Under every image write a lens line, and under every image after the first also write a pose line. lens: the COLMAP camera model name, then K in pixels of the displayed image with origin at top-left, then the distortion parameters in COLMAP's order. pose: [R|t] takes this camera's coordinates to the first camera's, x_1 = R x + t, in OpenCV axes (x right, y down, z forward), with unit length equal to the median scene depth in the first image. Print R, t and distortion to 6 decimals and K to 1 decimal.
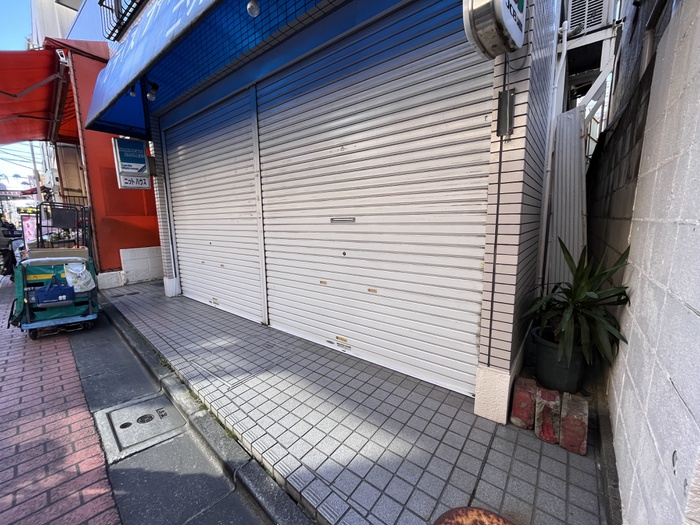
lens RADIAL K [[284.7, 0, 347.4], [0, 284.7, 259.9], [0, 0, 1]] dist [-0.002389, 0.000227]
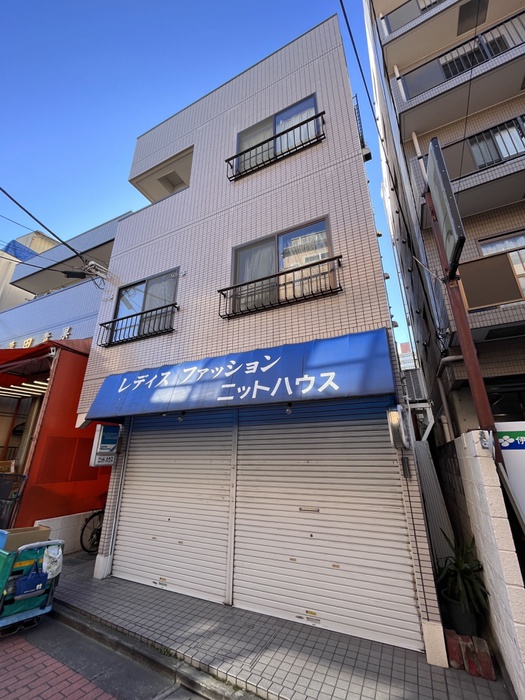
lens RADIAL K [[291.0, 0, 263.5], [0, 291.0, 348.1], [0, 0, 1]] dist [-0.002132, 0.000033]
pose [[0.977945, 0.088760, 0.189063, -0.586789], [0.013469, 0.876522, -0.481173, -0.142973], [-0.208427, 0.473107, 0.855995, -0.650011]]
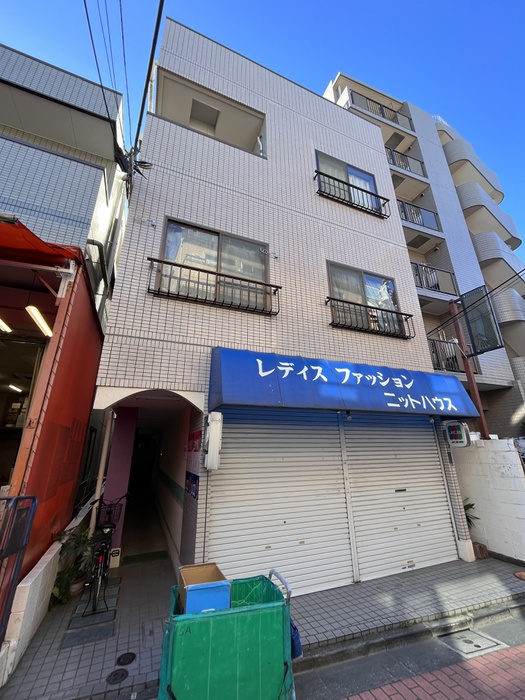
lens RADIAL K [[284.7, 0, 263.0], [0, 284.7, 347.2], [0, 0, 1]] dist [-0.002389, 0.000227]
pose [[0.491213, 0.306445, 0.815354, -2.405901], [0.125605, 0.901366, -0.414443, -0.329102], [-0.861936, 0.305992, 0.404271, 0.651606]]
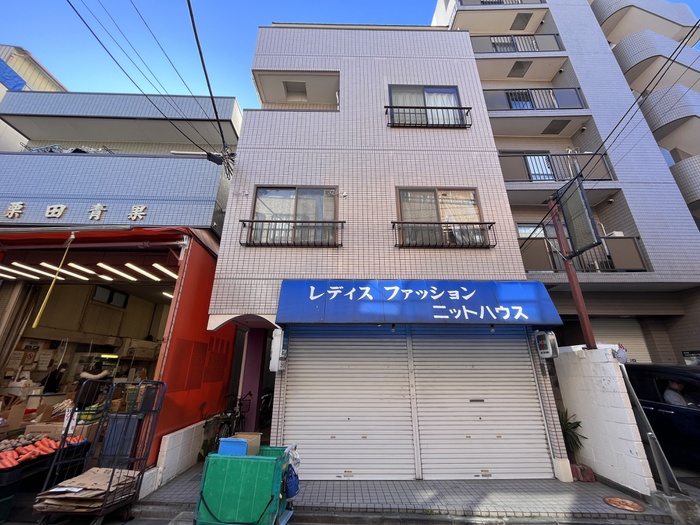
lens RADIAL K [[284.7, 0, 347.4], [0, 284.7, 259.9], [0, 0, 1]] dist [-0.002389, 0.000227]
pose [[0.775796, 0.243563, 0.582080, -2.129844], [0.074468, 0.880707, -0.467770, -0.133831], [-0.626574, 0.406241, 0.665112, -0.231245]]
